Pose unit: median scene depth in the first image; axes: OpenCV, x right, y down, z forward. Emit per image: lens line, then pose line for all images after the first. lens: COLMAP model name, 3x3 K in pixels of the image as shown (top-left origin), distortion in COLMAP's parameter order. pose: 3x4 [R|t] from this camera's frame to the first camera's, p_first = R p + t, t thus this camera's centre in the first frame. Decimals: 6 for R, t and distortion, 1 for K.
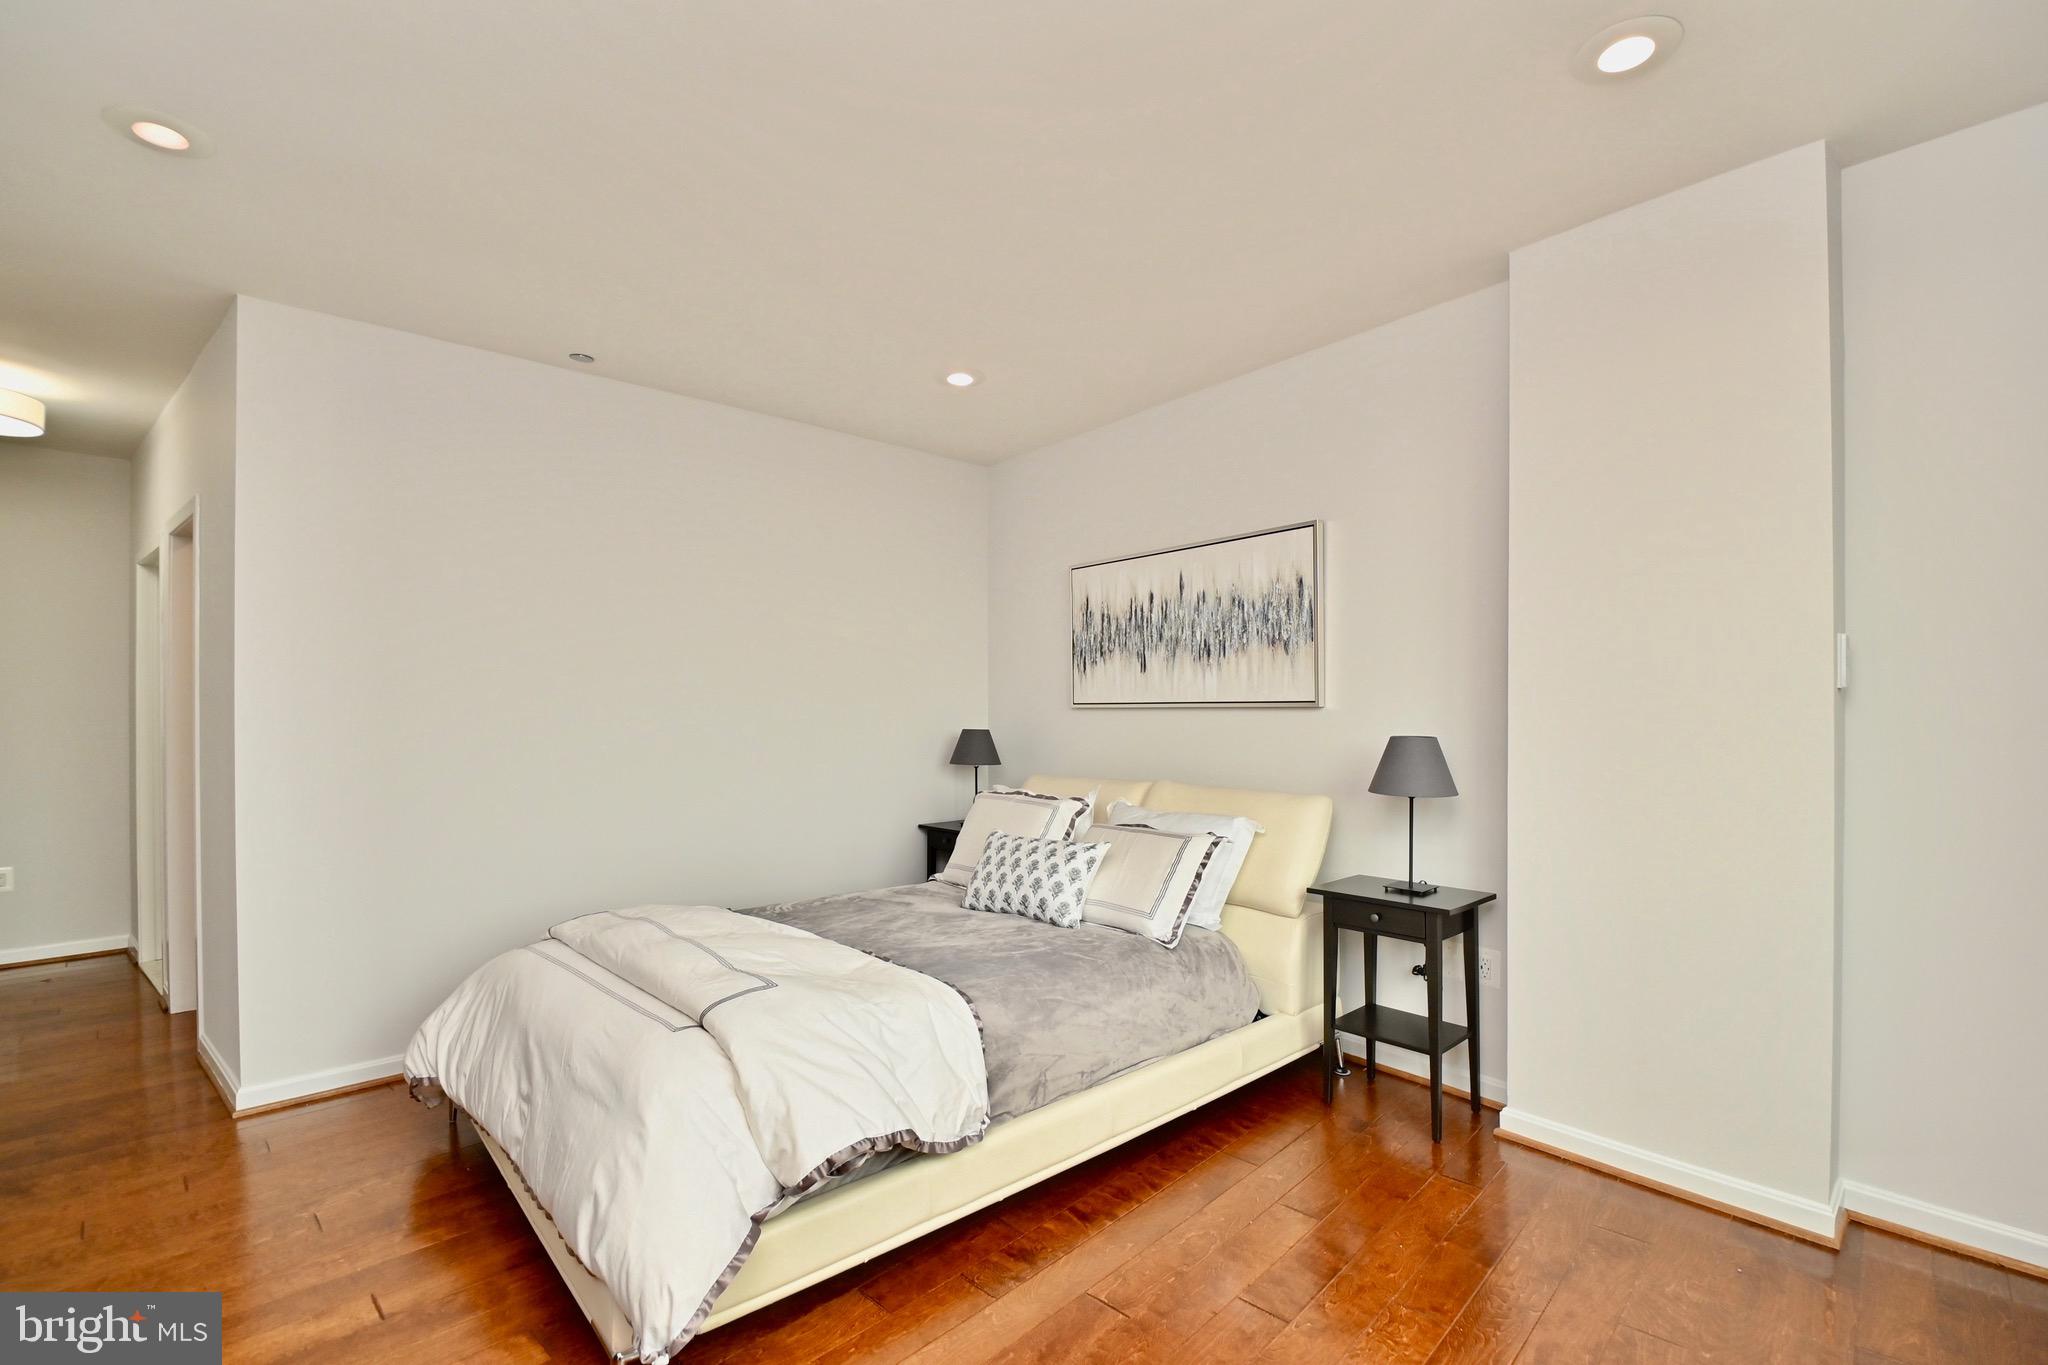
lens RADIAL K [[899.0, 0, 1054.7], [0, 899.0, 691.1], [0, 0, 1]] dist [0.002639, -0.014858]
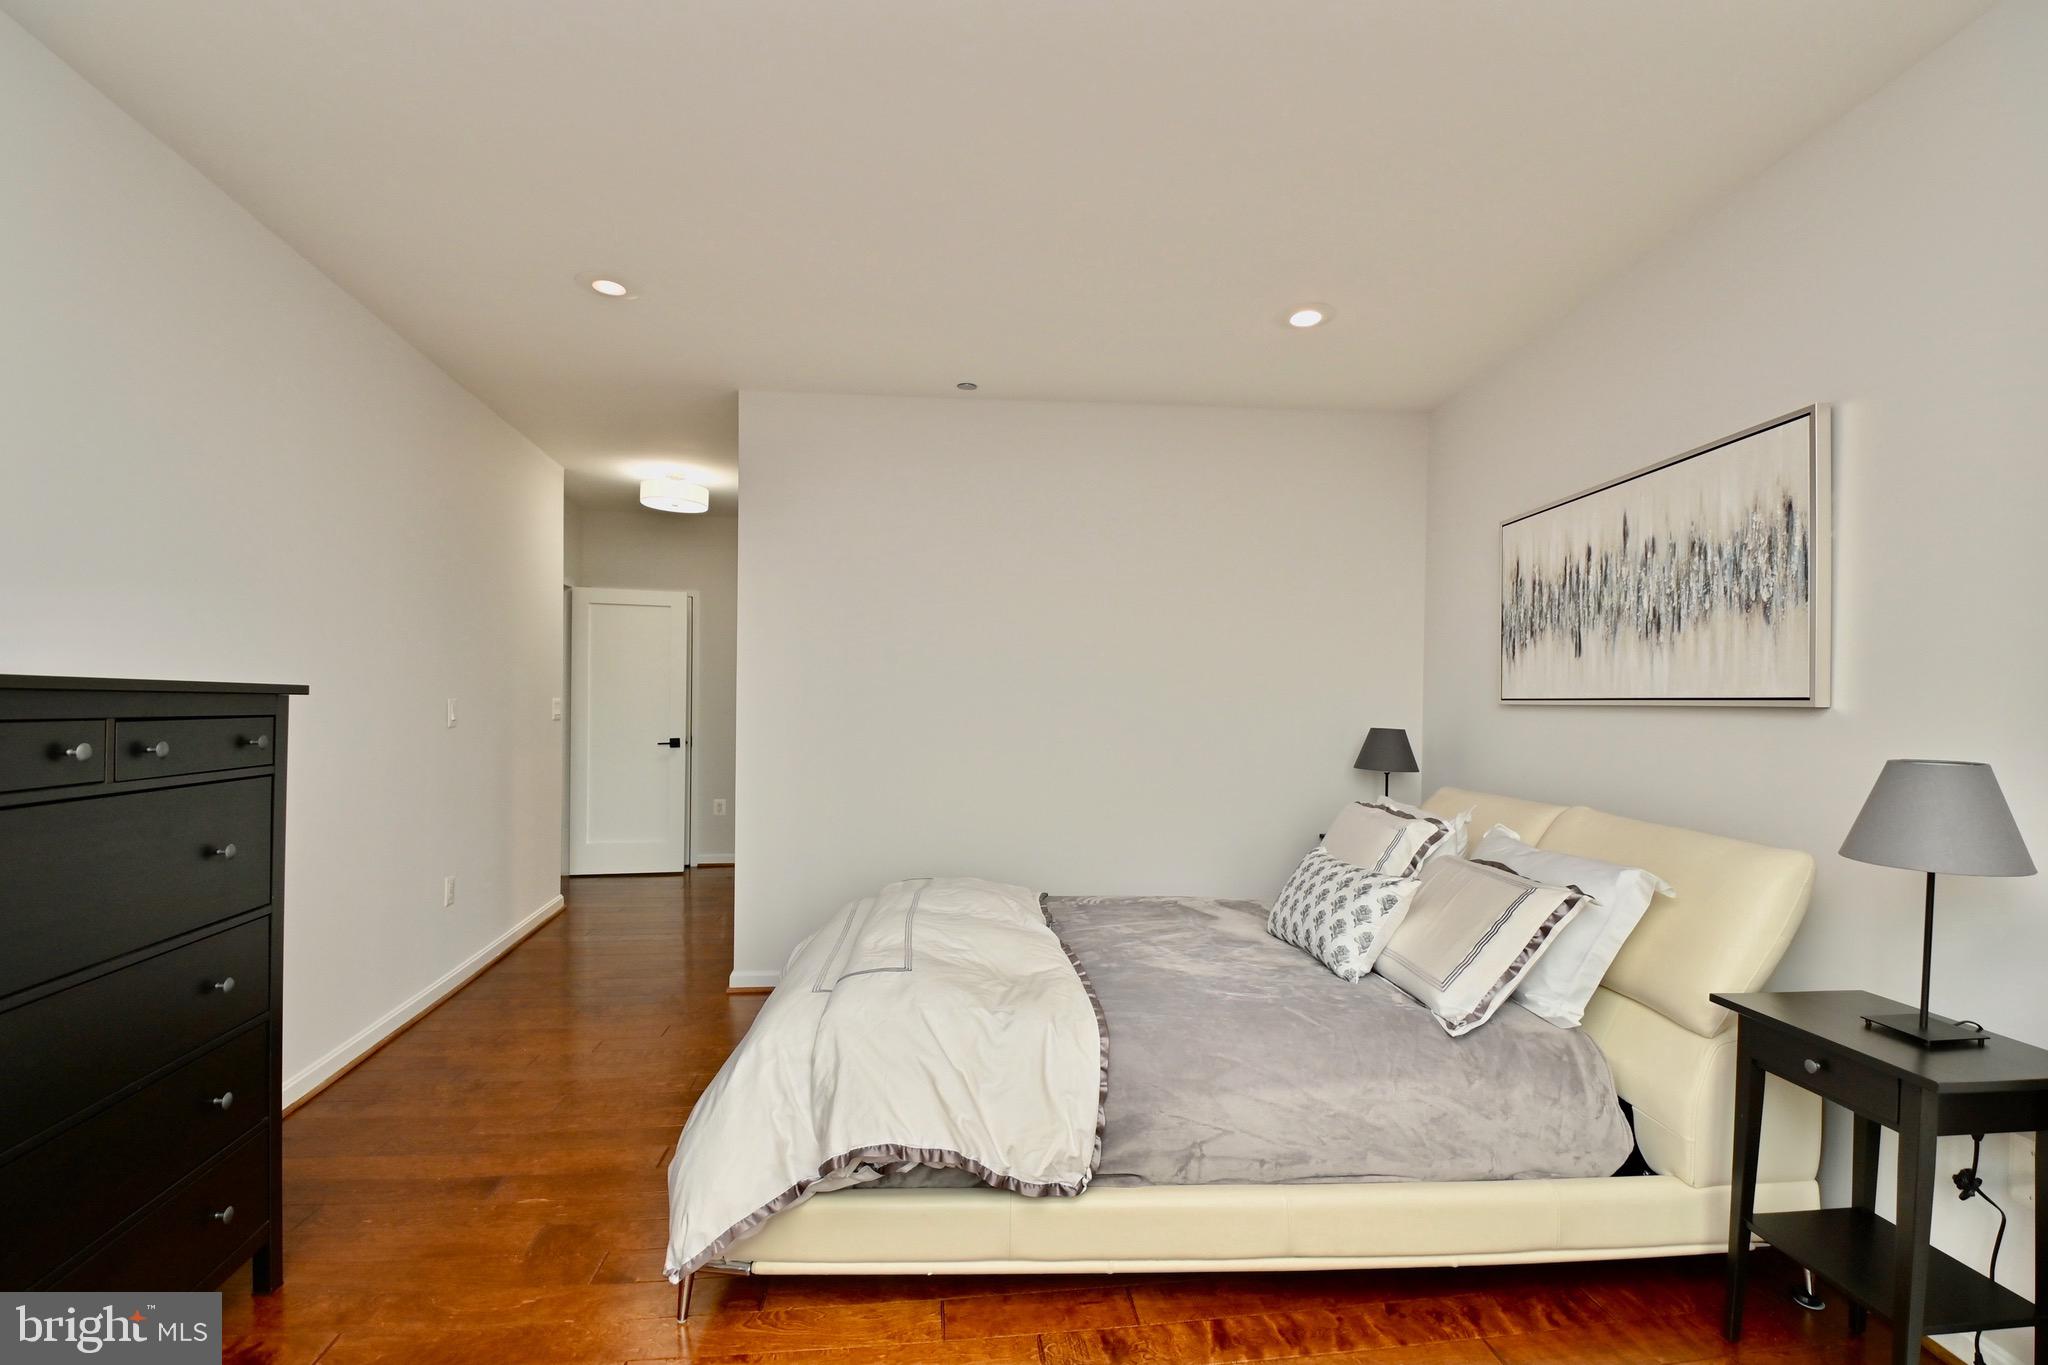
lens RADIAL K [[899.0, 0, 1011.2], [0, 899.0, 696.9], [0, 0, 1]] dist [0.002639, -0.014858]
pose [[0.771577, 0.009840, -0.636059, 0.288467], [-0.002361, 0.999918, 0.012605, 0.004634], [0.636131, -0.008224, 0.771537, 0.201751]]
